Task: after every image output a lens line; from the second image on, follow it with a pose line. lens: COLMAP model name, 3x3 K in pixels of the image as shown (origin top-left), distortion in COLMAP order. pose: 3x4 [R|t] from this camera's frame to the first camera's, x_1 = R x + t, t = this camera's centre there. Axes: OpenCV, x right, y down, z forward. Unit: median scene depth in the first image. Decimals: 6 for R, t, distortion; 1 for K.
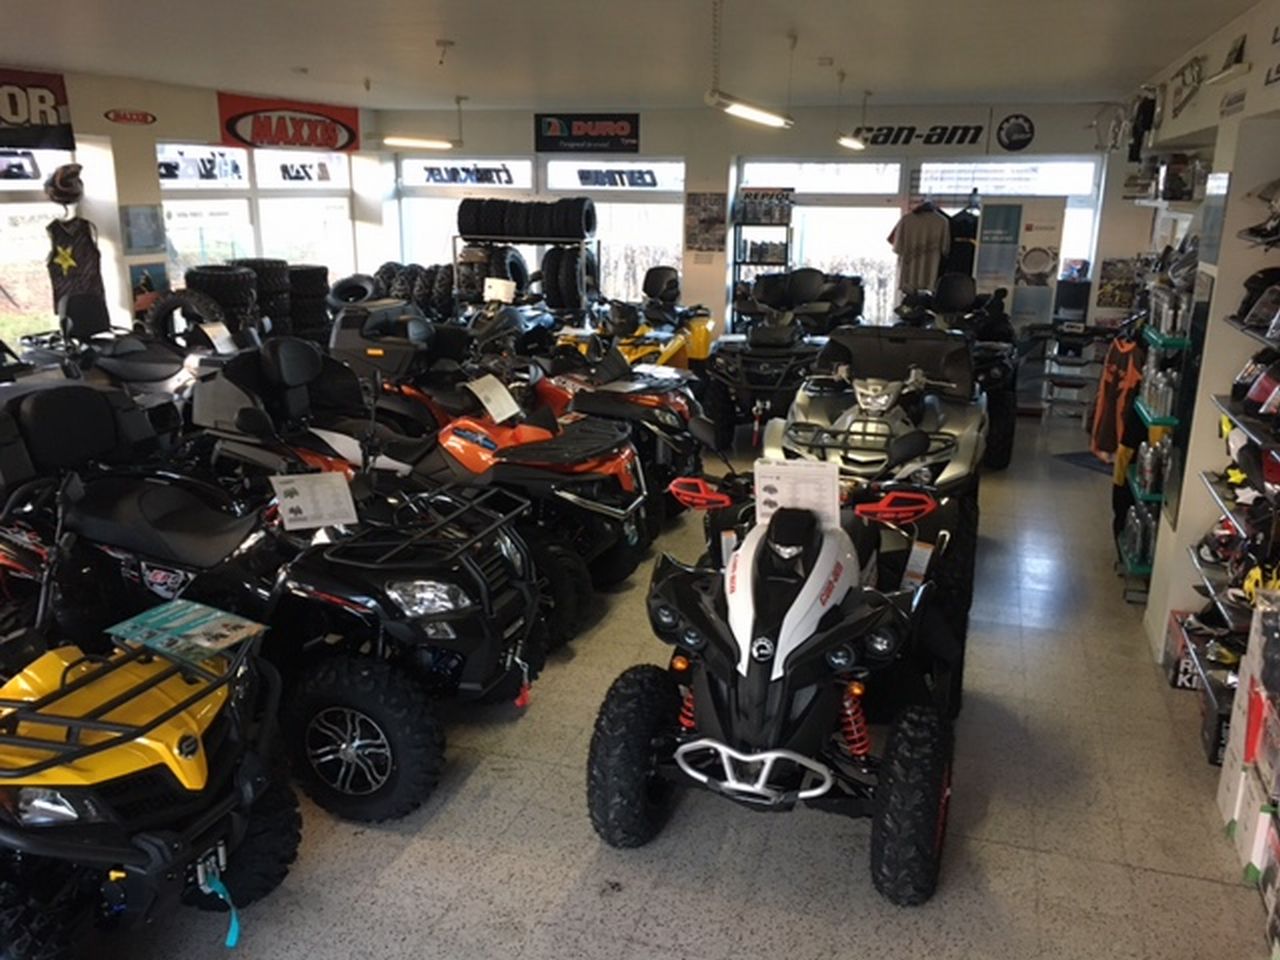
lens RADIAL K [[1076.7, 0, 640.0], [0, 1076.7, 480.0], [0, 0, 1]] dist [0.013519, -0.049346]
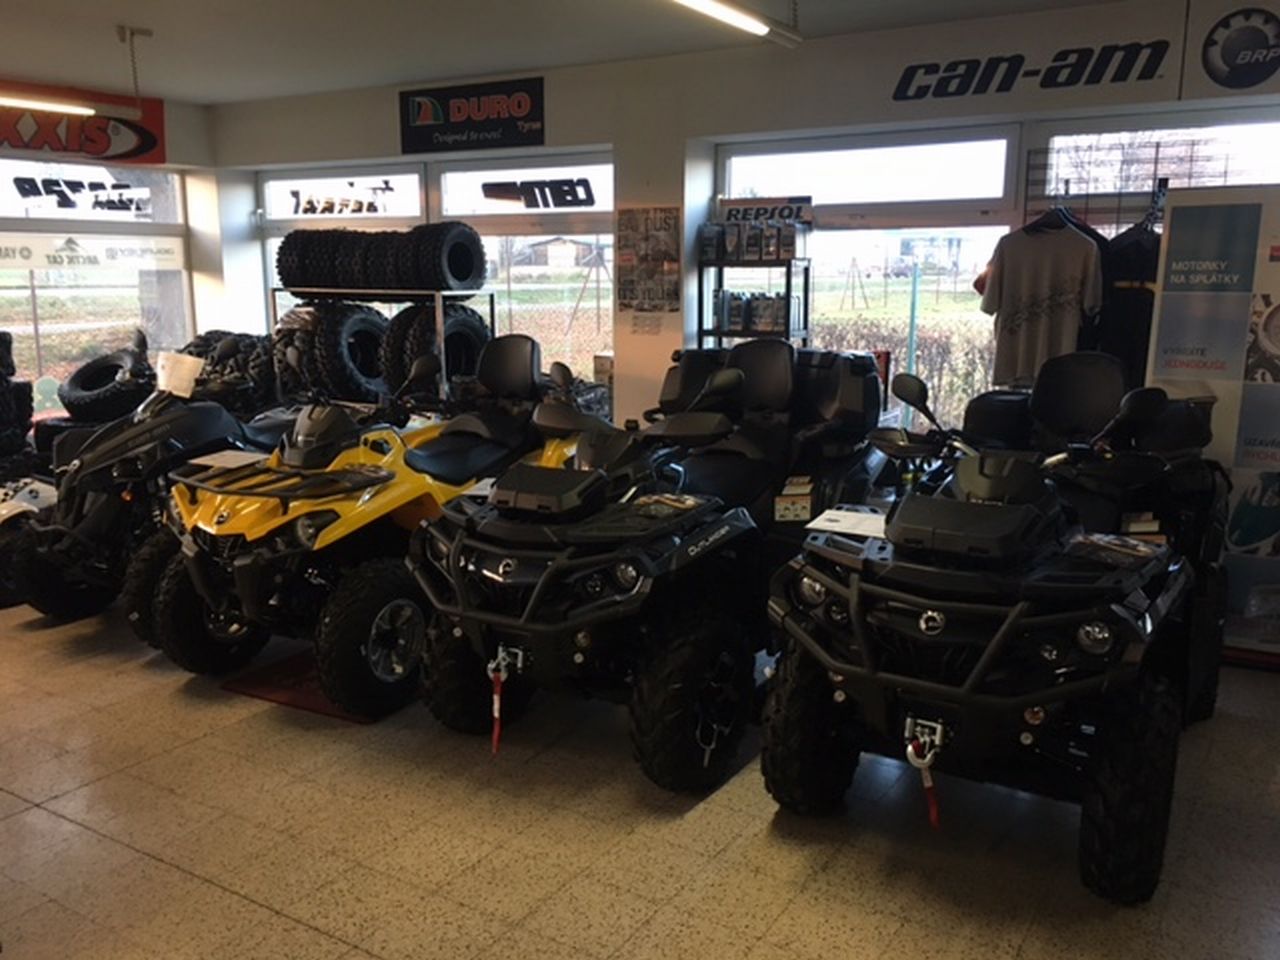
lens RADIAL K [[1076.7, 0, 640.0], [0, 1076.7, 480.0], [0, 0, 1]] dist [0.013519, -0.049346]
pose [[0.967158, 0.039349, -0.251112, 0.202309], [-0.059248, 0.995630, -0.072183, -0.085120], [0.247174, 0.084690, 0.965263, 0.469376]]
